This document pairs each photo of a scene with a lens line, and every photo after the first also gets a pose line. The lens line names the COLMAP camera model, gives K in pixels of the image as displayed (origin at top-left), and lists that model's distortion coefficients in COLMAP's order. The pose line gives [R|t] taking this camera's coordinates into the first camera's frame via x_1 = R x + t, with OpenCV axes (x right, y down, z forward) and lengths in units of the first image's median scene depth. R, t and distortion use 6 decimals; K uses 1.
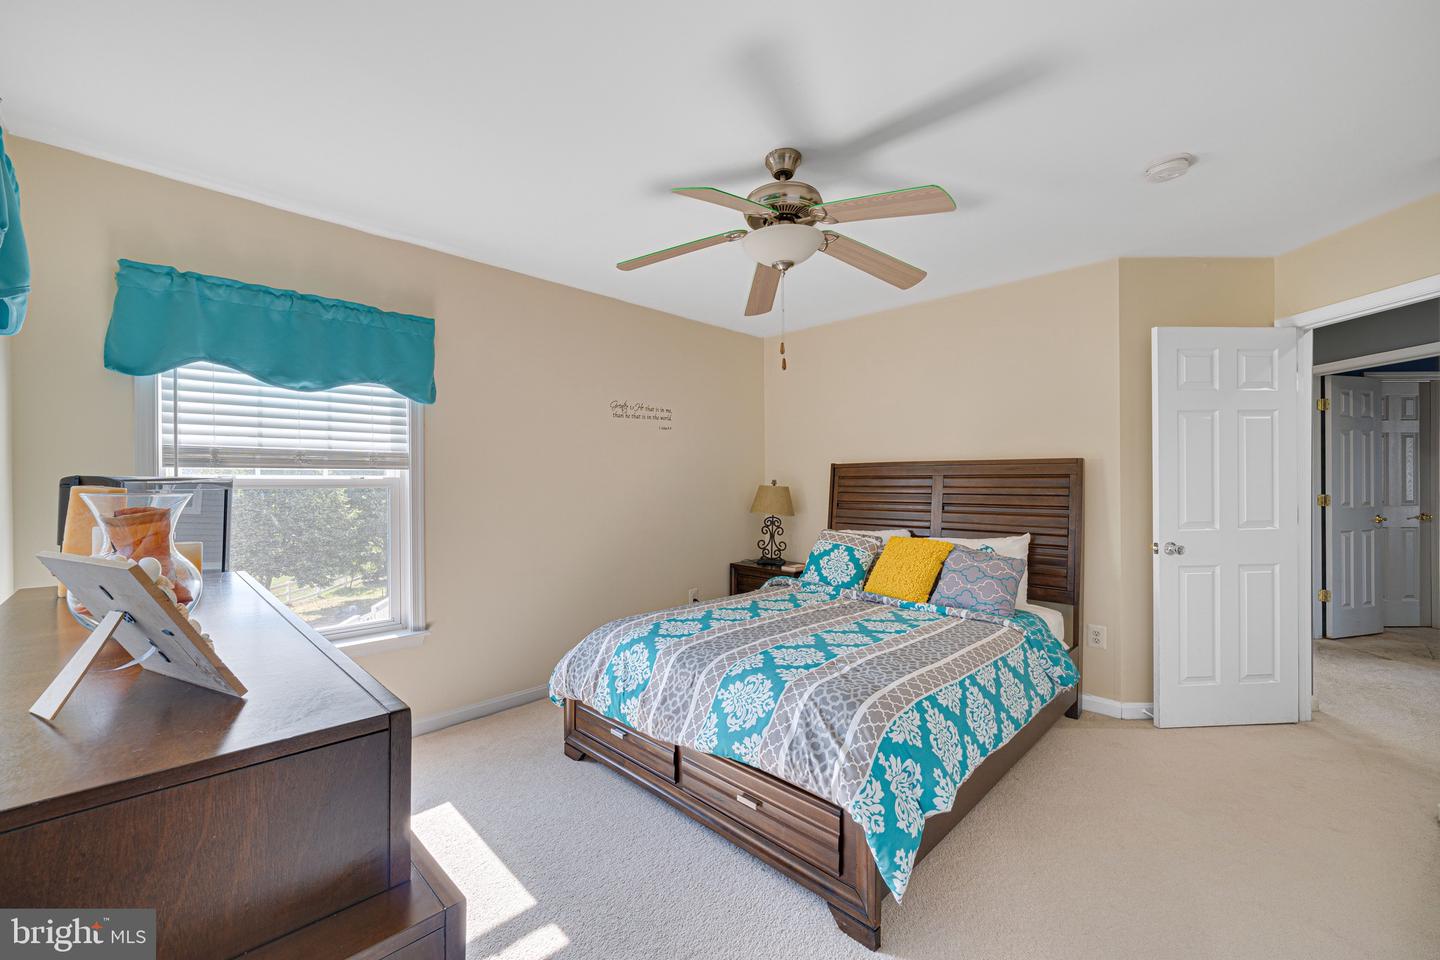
lens RADIAL K [[575.6, 0, 721.7], [0, 575.6, 481.5], [0, 0, 1]] dist [-0.002511, 0.001460]
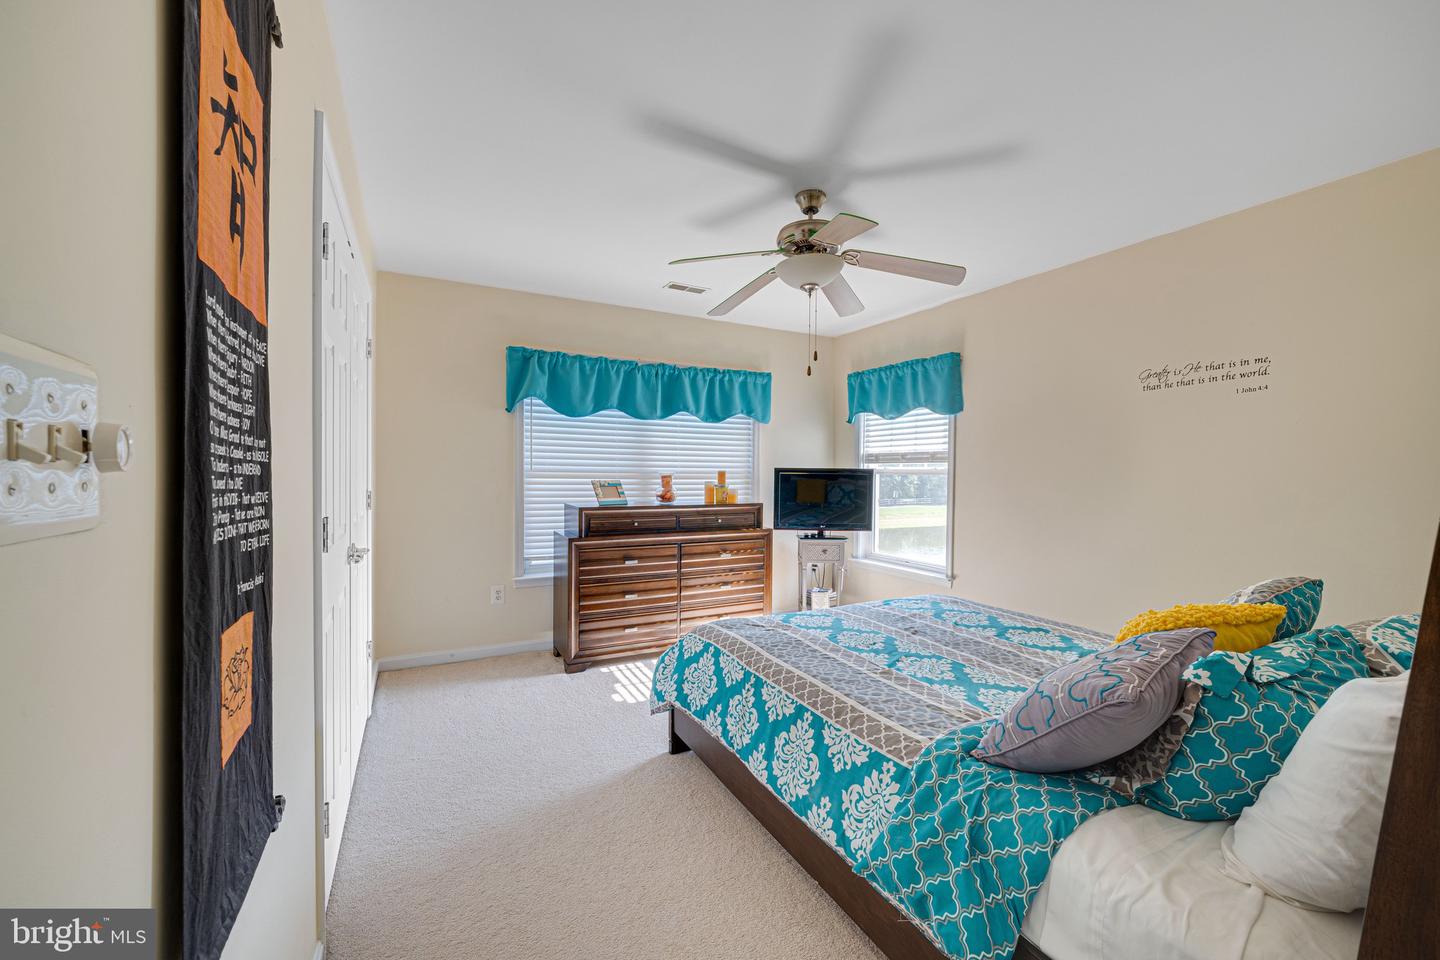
lens RADIAL K [[575.6, 0, 722.1], [0, 575.6, 473.1], [0, 0, 1]] dist [-0.002511, 0.001460]
pose [[-0.308734, 0.012277, -0.951069, 1.060918], [0.006392, 0.999921, 0.010832, -0.013467], [0.951127, -0.002735, -0.308788, 0.959113]]
